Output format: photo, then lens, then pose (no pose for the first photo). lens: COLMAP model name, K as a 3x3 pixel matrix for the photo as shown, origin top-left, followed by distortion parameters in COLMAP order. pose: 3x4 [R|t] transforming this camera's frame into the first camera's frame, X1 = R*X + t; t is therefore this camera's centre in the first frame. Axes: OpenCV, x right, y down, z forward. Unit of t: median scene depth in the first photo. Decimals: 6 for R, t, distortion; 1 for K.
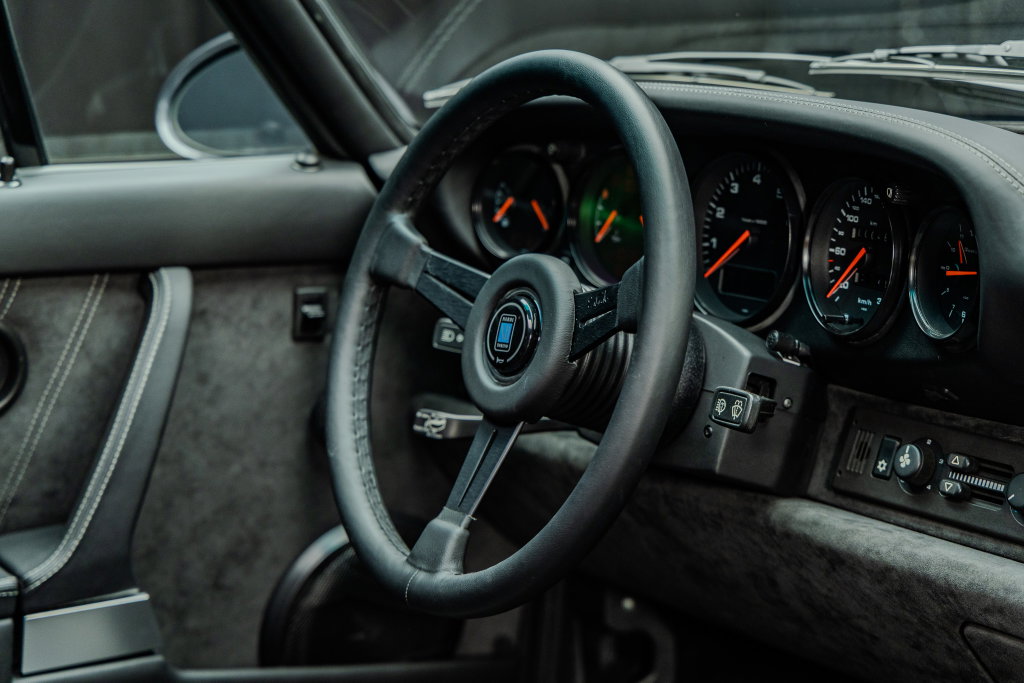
lens RADIAL K [[2355.5, 0, 502.8], [0, 2355.5, 332.0], [0, 0, 1]] dist [0.042988, 0.000000]
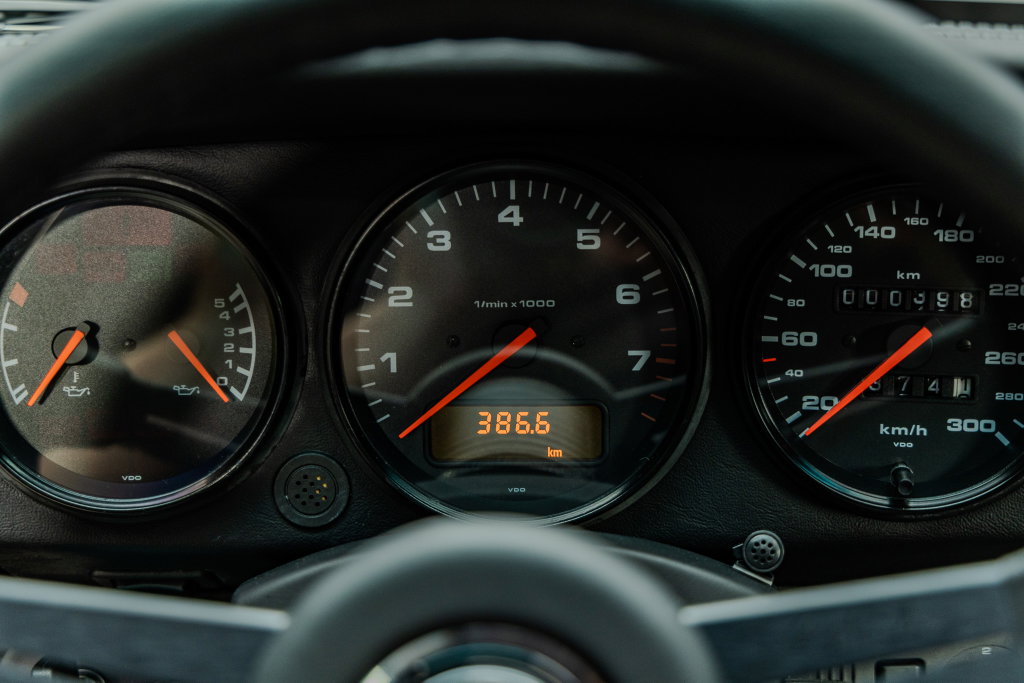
lens RADIAL K [[1550.2, 0, 514.8], [0, 1550.2, 339.6], [0, 0, 1]] dist [0.003950, 0.000000]
pose [[0.562001, -0.193521, 0.804179, -0.156263], [0.133895, 0.980707, 0.142429, -0.089869], [-0.816227, 0.027630, 0.577070, 0.869374]]
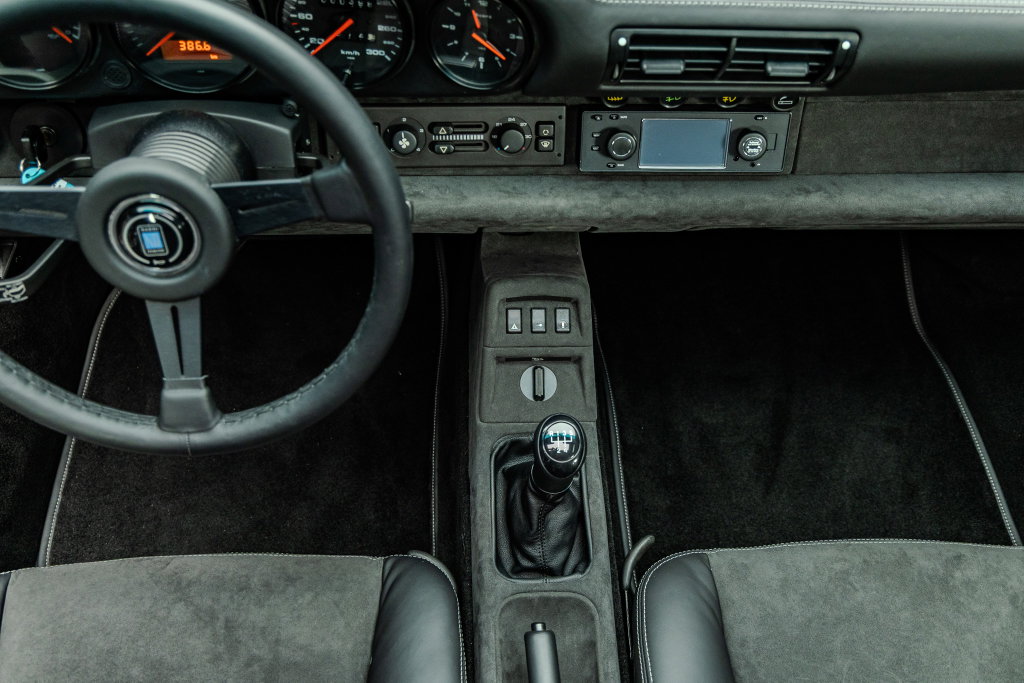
lens RADIAL K [[1002.8, 0, 520.3], [0, 1002.8, 338.5], [0, 0, 1]] dist [0.000572, 0.000000]
pose [[0.508414, -0.662482, 0.550122, -0.199174], [0.100831, 0.680255, 0.726007, -0.290205], [-0.855189, -0.313643, 0.412649, 0.644507]]
